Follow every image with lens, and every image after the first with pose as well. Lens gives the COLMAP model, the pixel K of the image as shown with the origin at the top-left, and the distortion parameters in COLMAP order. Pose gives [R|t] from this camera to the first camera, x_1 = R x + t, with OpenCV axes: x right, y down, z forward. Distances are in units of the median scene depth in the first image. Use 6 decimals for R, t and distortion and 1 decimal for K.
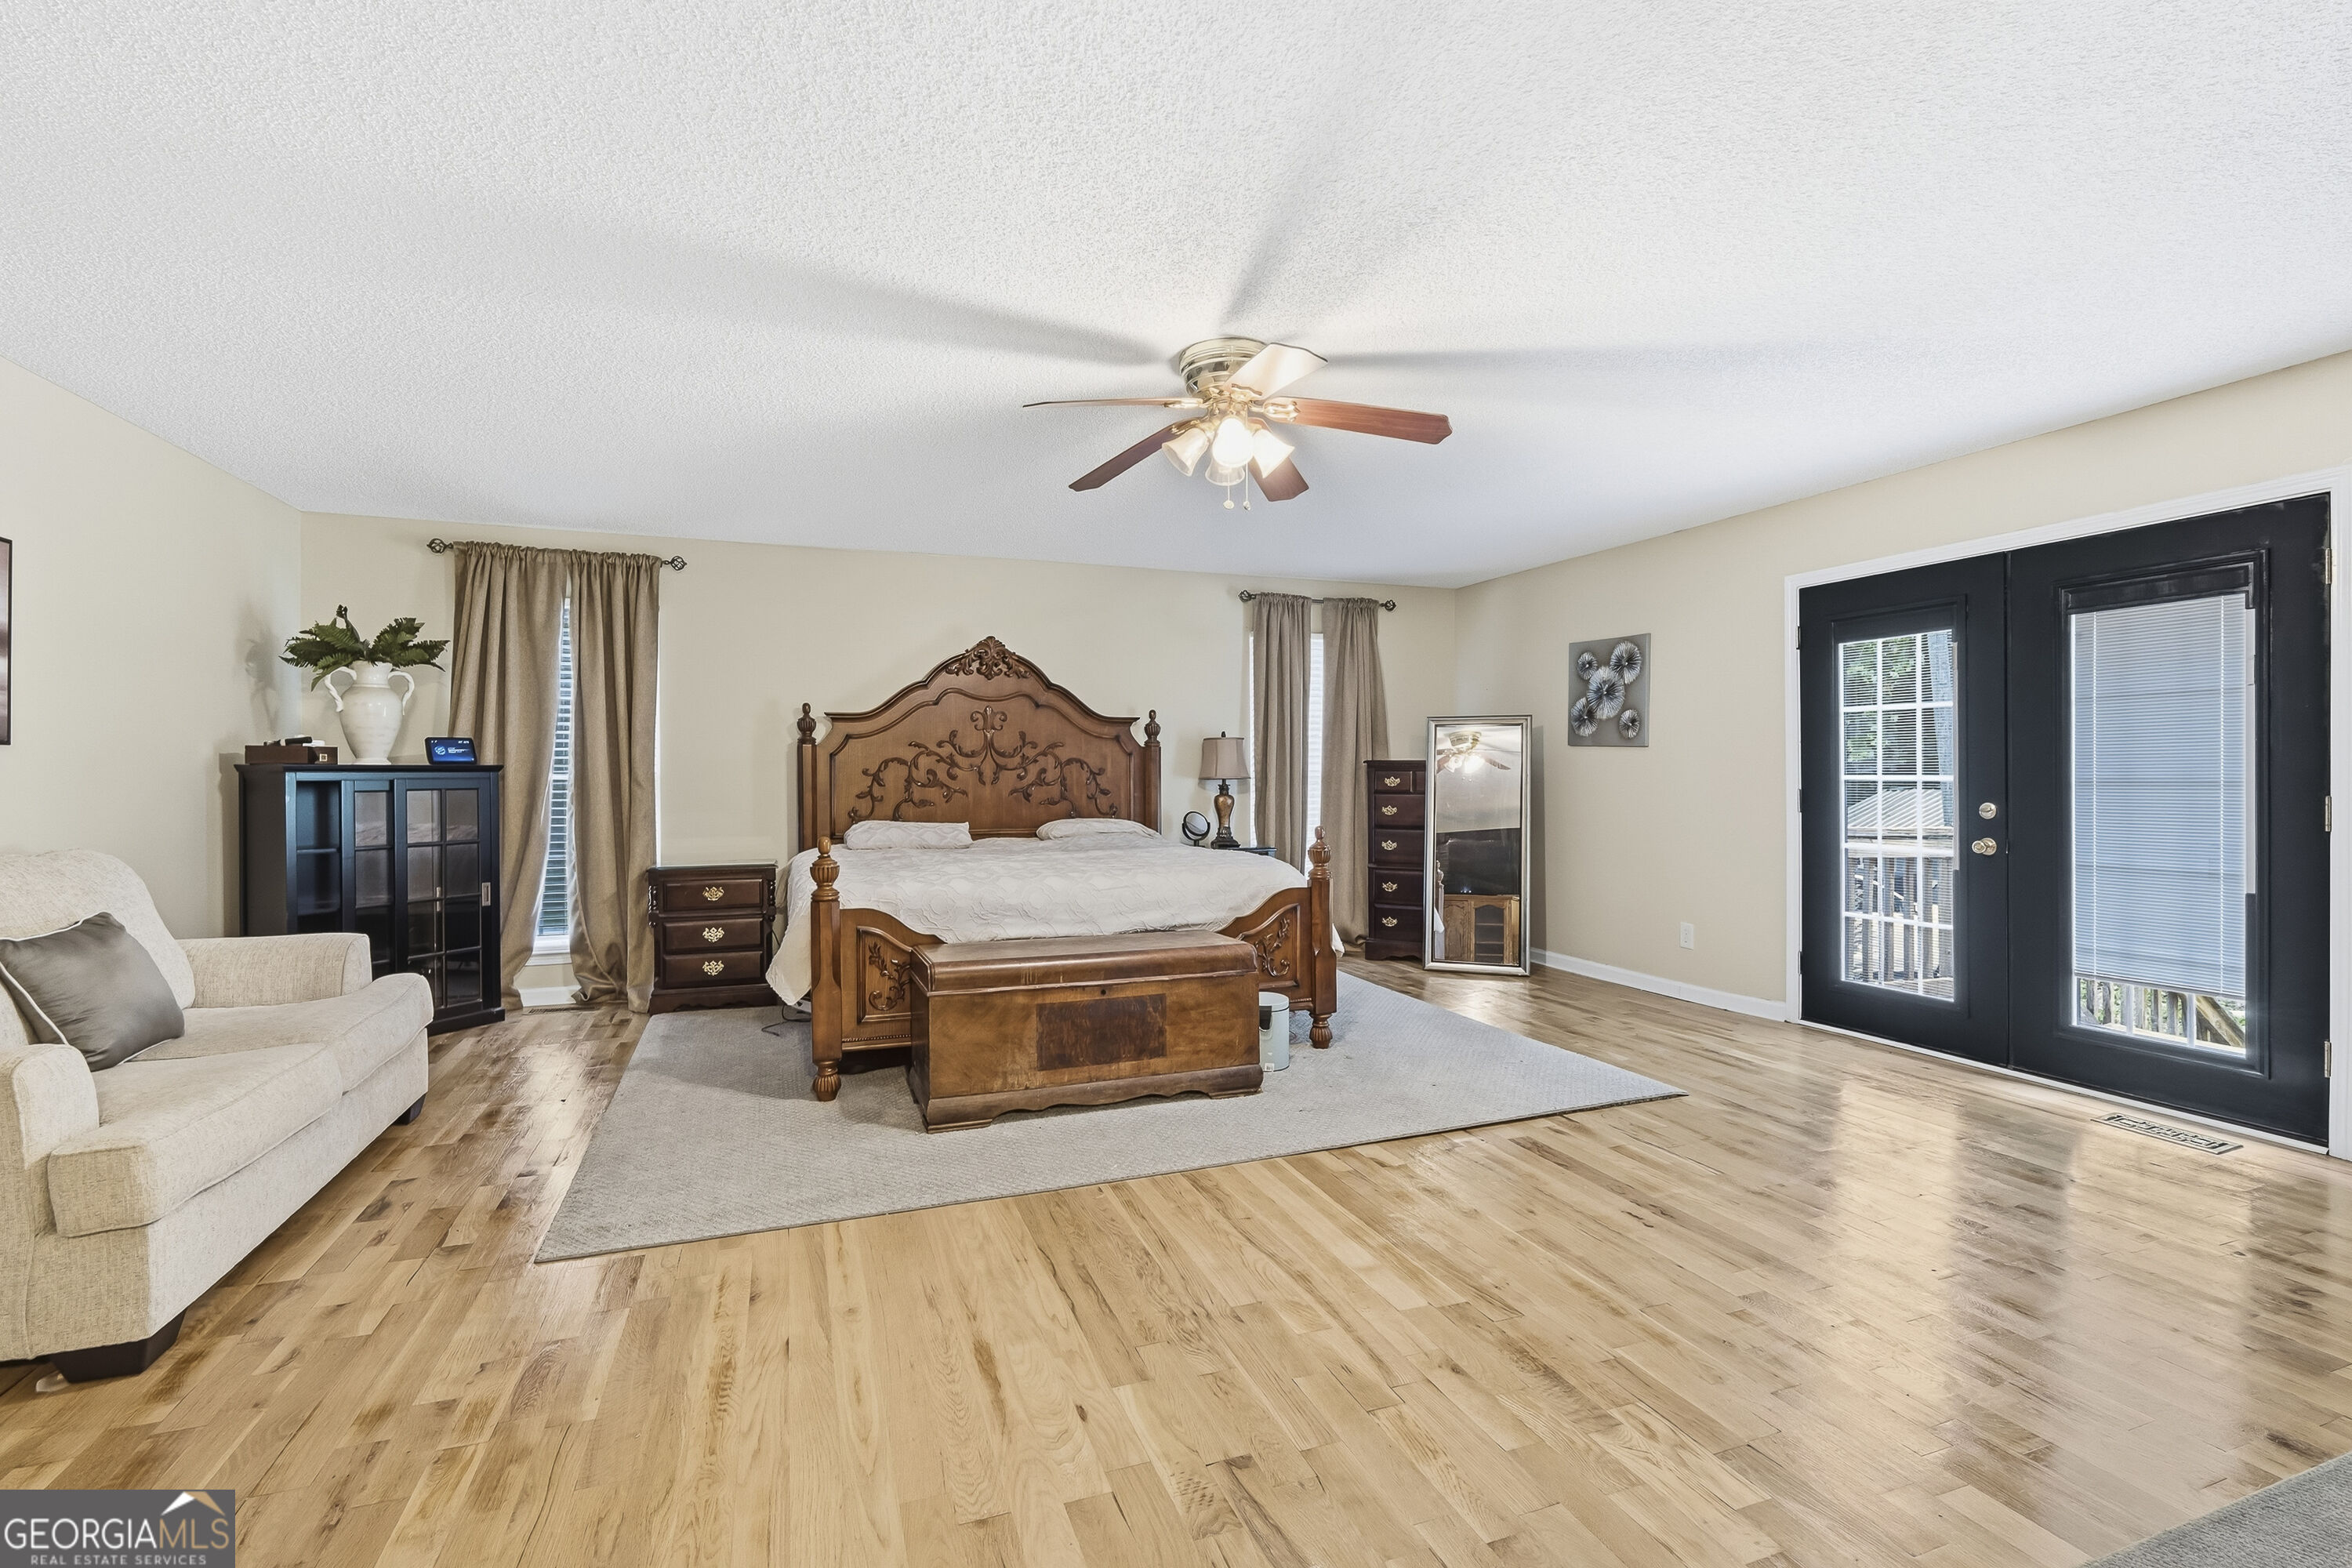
lens RADIAL K [[1054.5, 0, 1162.0], [0, 1054.5, 787.4], [0, 0, 1]] dist [-0.003186, -0.000024]
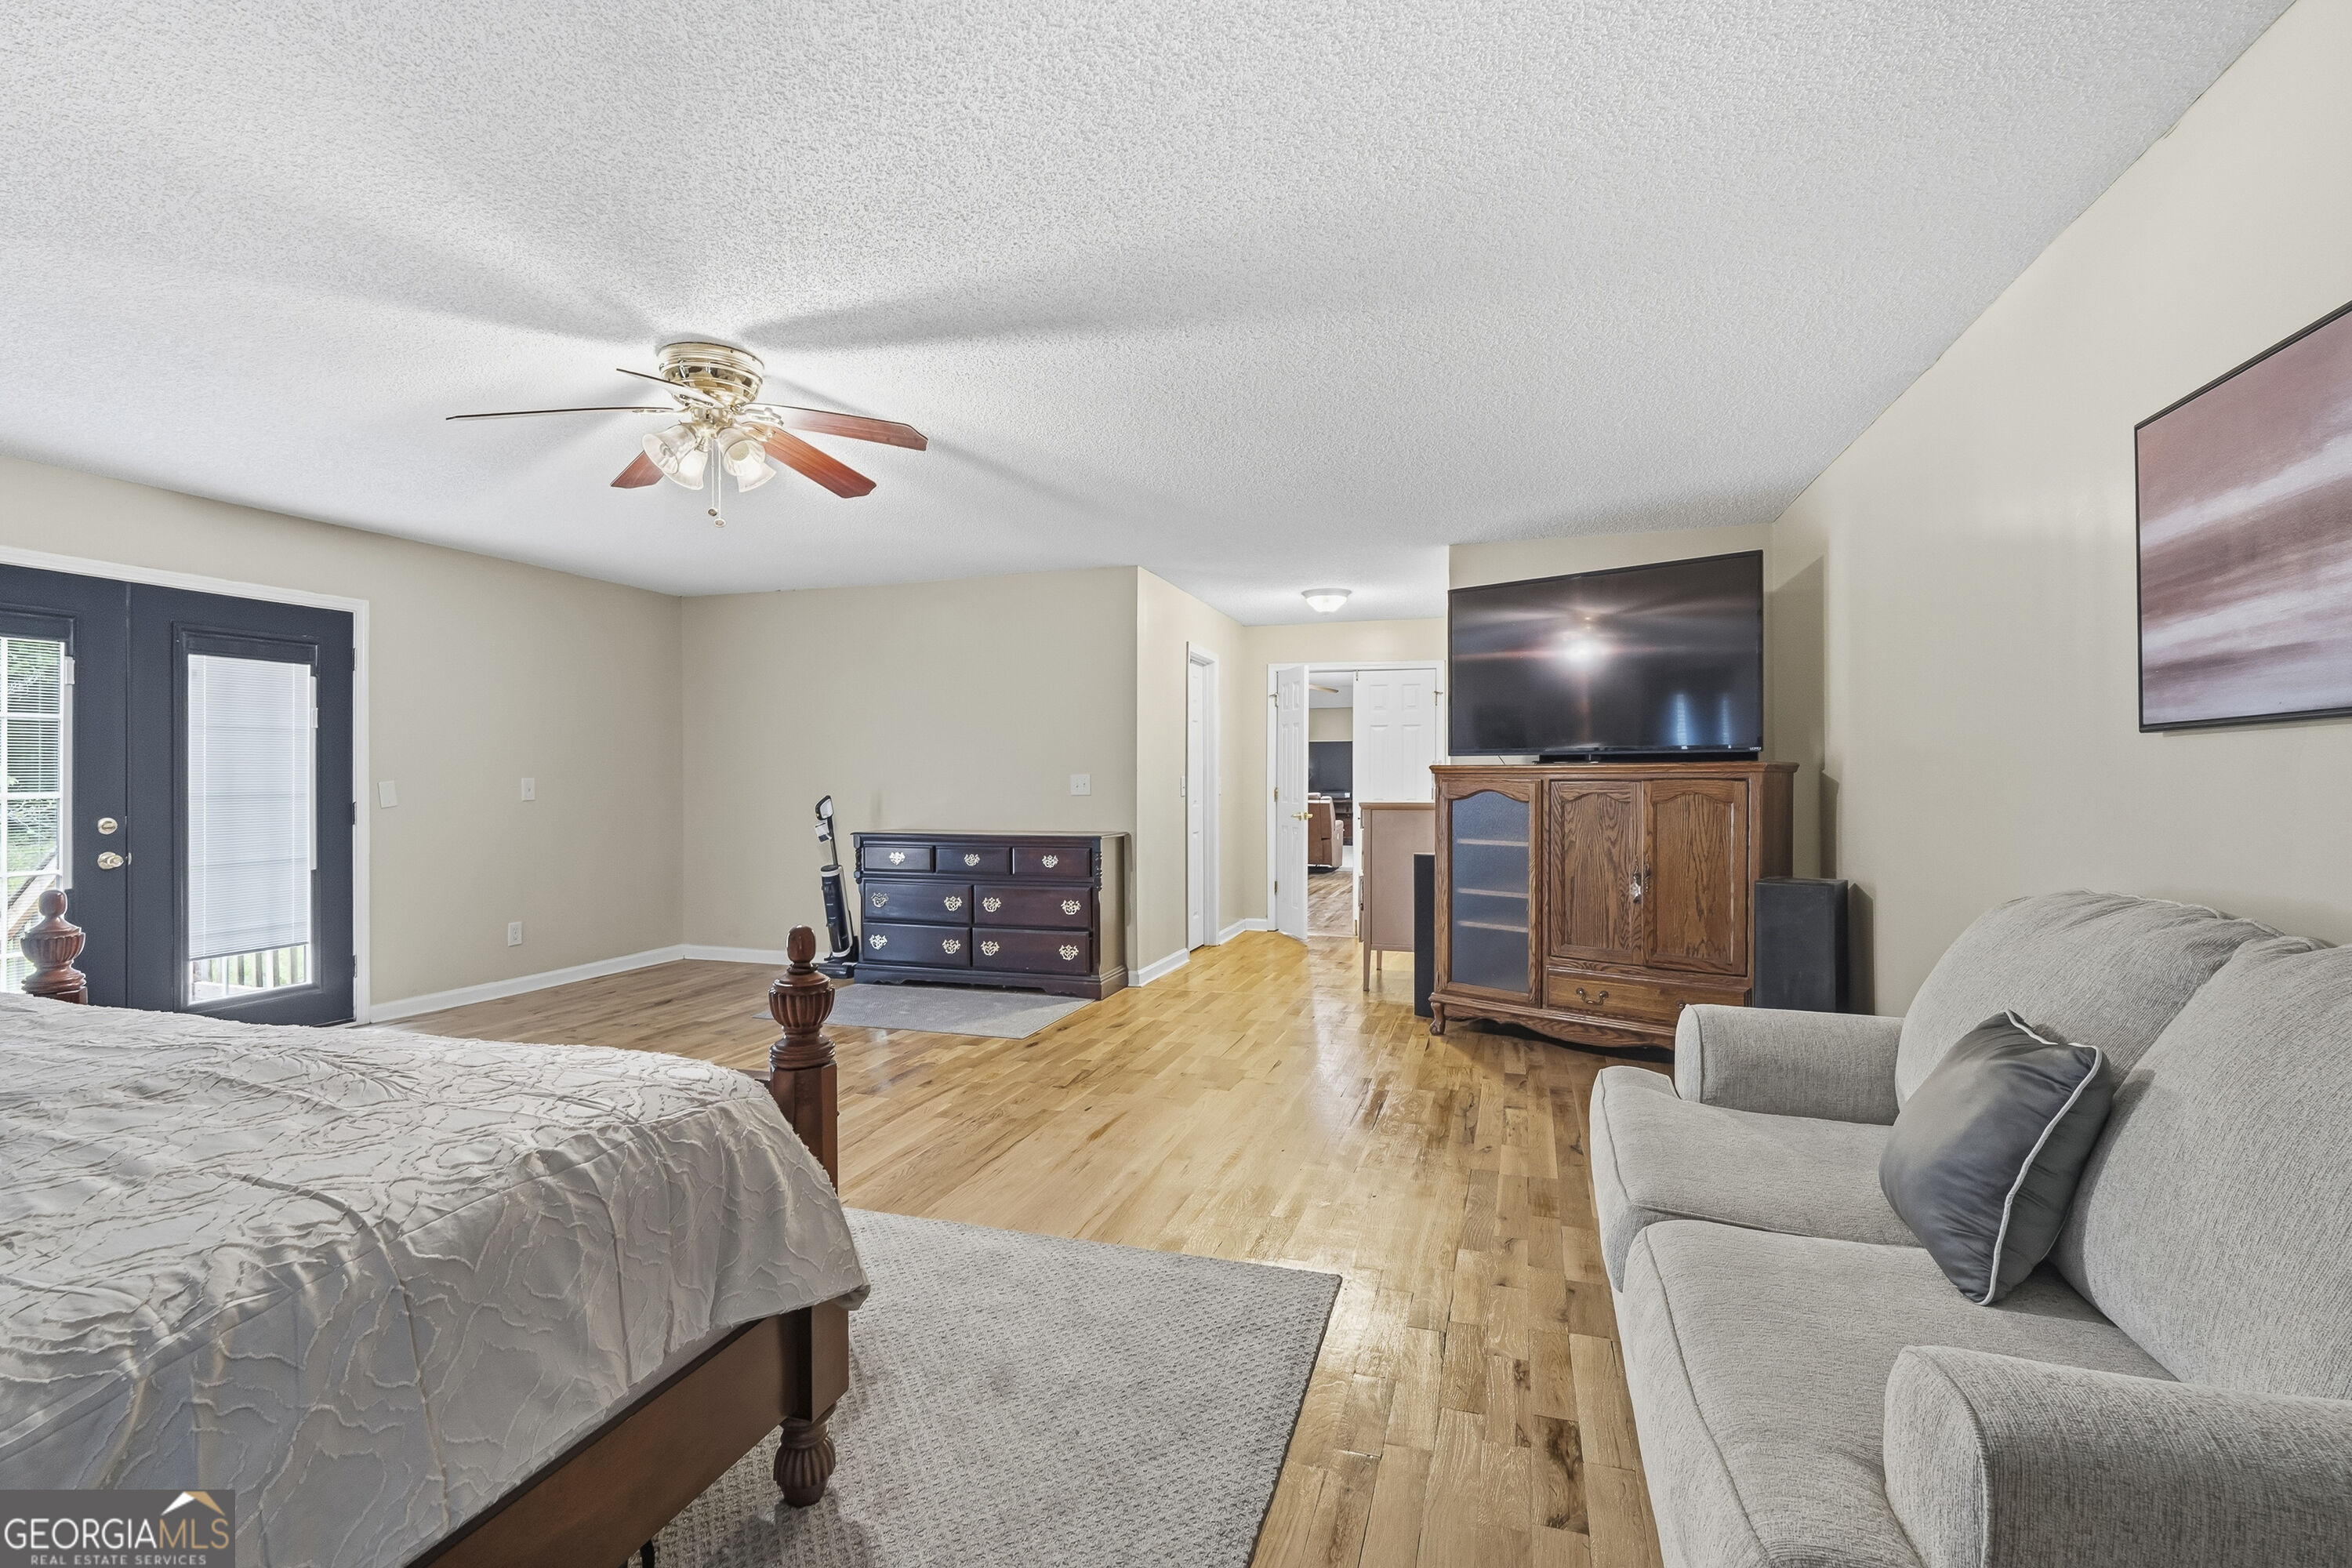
lens RADIAL K [[1070.1, 0, 1174.9], [0, 1070.1, 776.9], [0, 0, 1]] dist [-0.001805, -0.000350]
pose [[-0.790510, 0.008777, 0.612386, -0.603485], [0.015143, 0.999872, 0.005217, -0.013561], [-0.612262, 0.013398, -0.790542, 1.042164]]
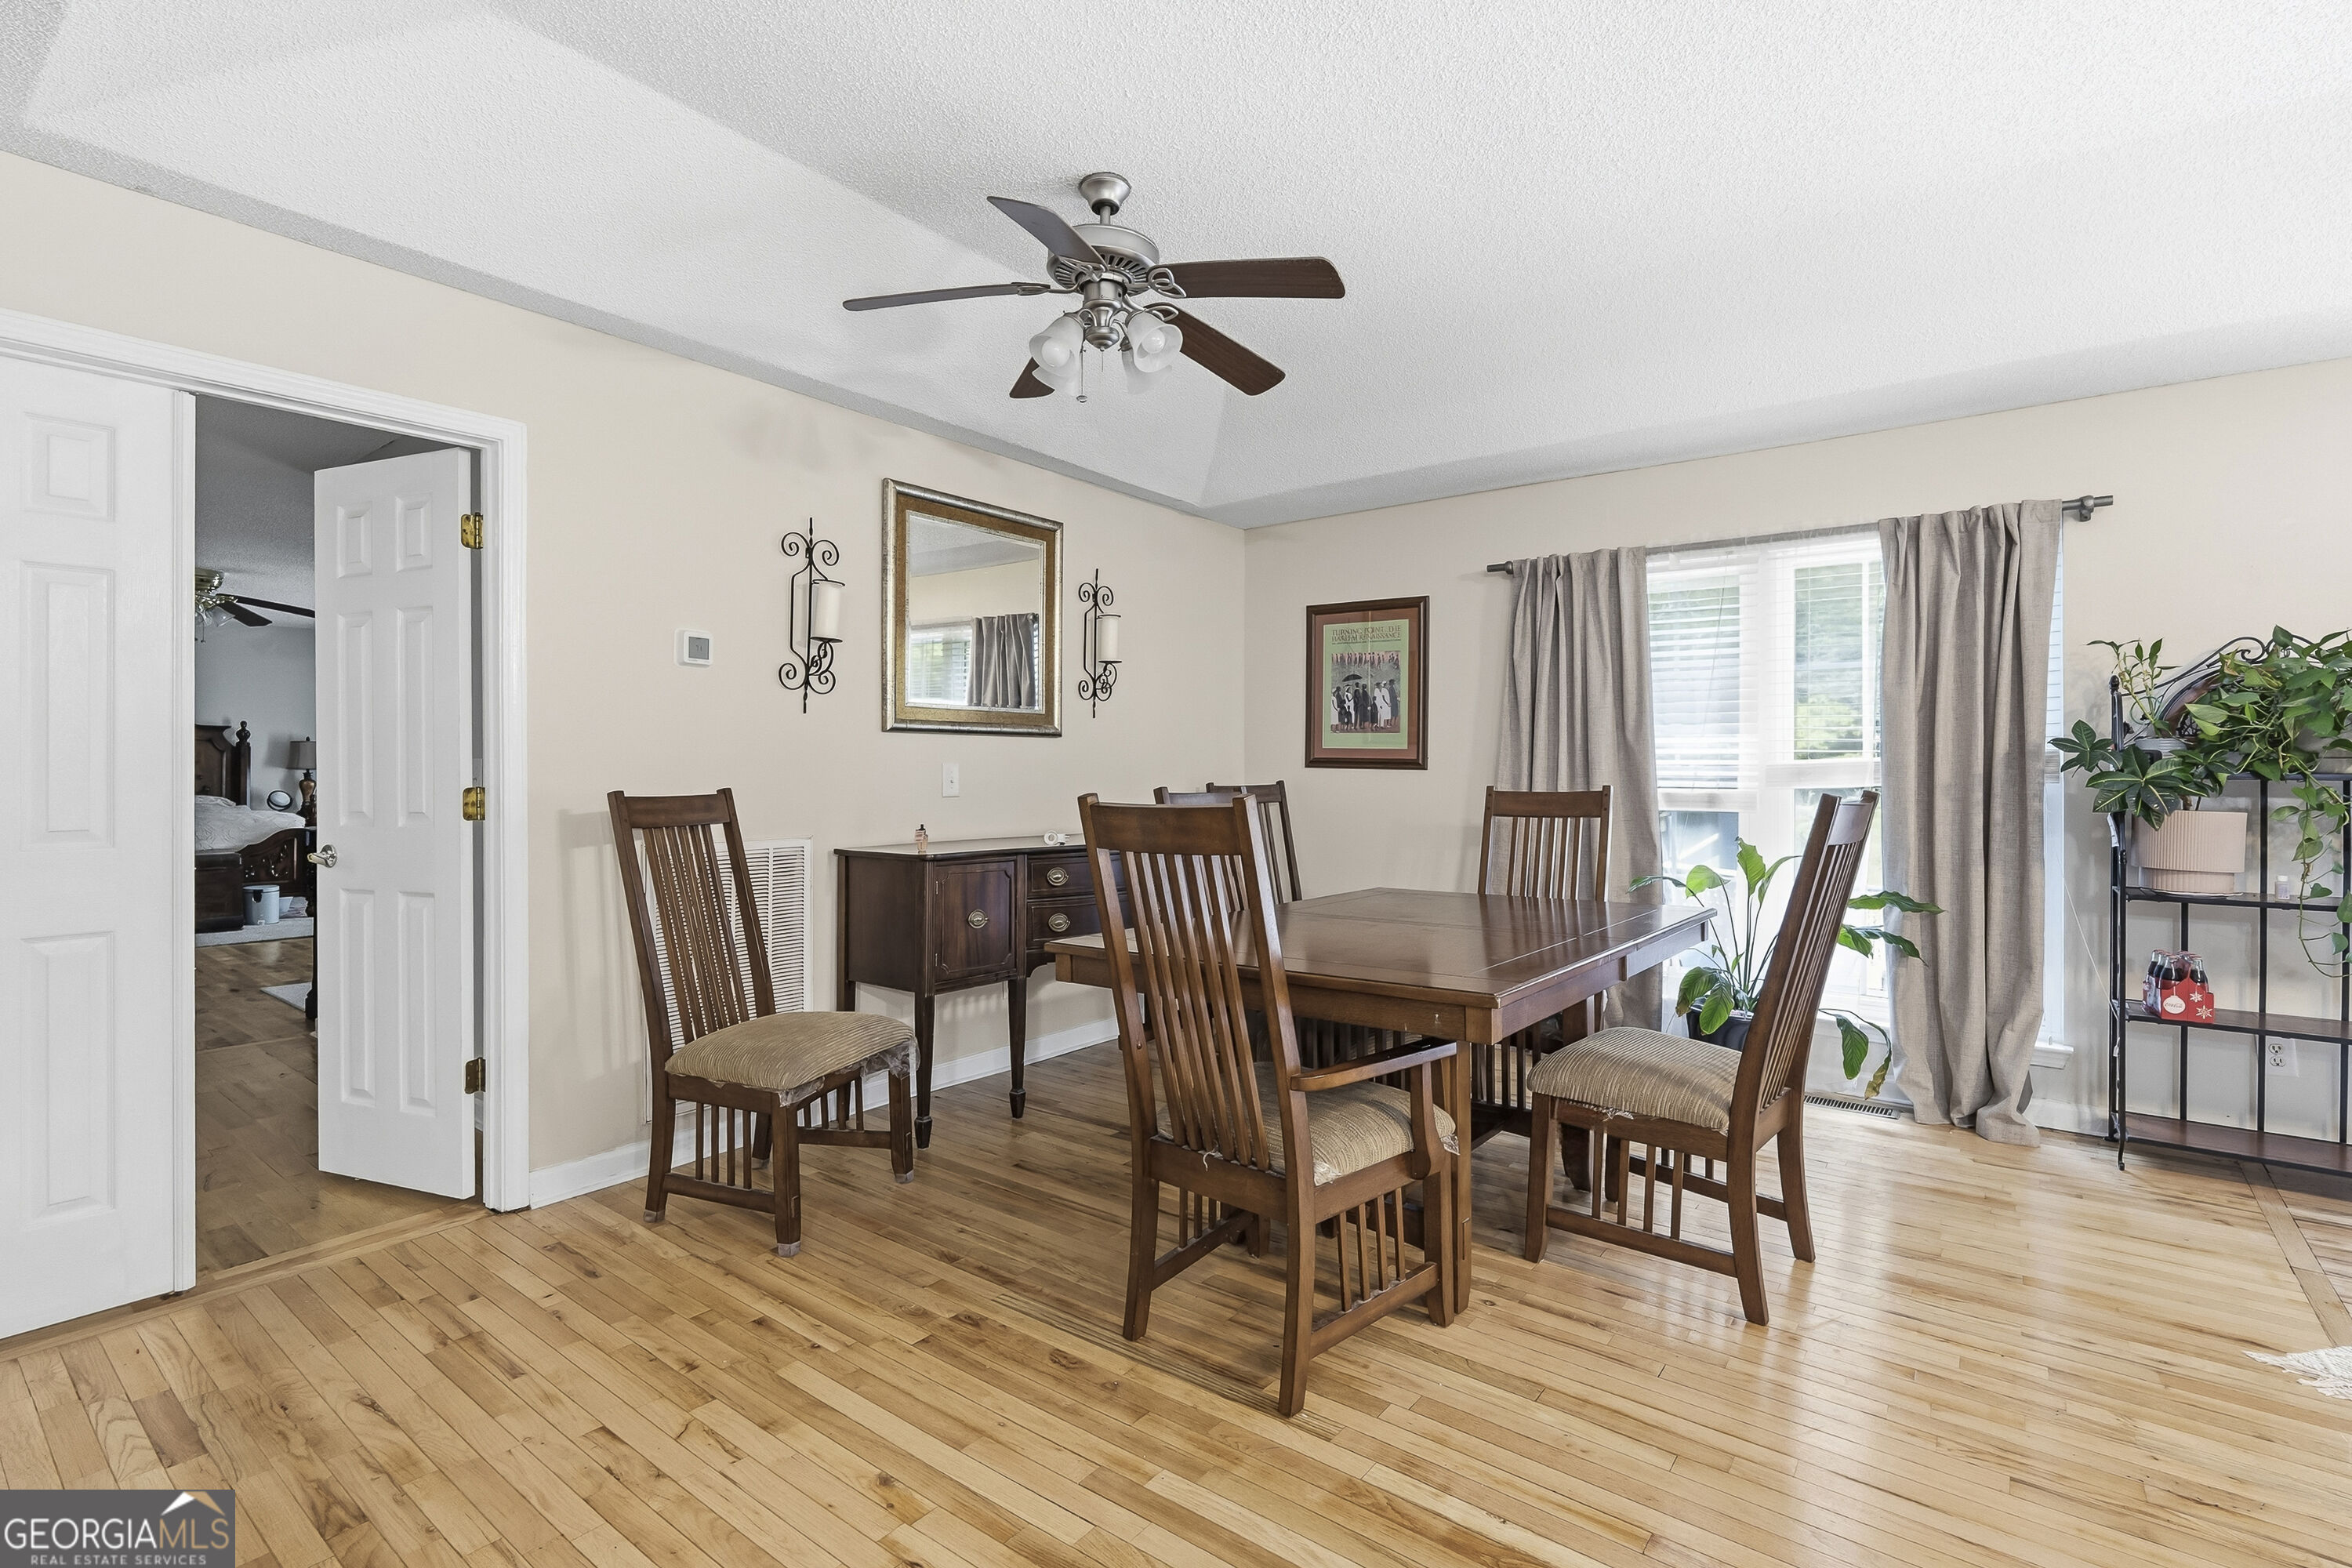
lens RADIAL K [[1094.6, 0, 1161.3], [0, 1094.6, 731.8], [0, 0, 1]] dist [-0.002995, -0.000054]
pose [[0.848822, 0.022161, 0.528214, 0.377960], [0.000126, 0.999113, -0.042121, 0.007695], [-0.528679, 0.035820, 0.848066, -1.332027]]
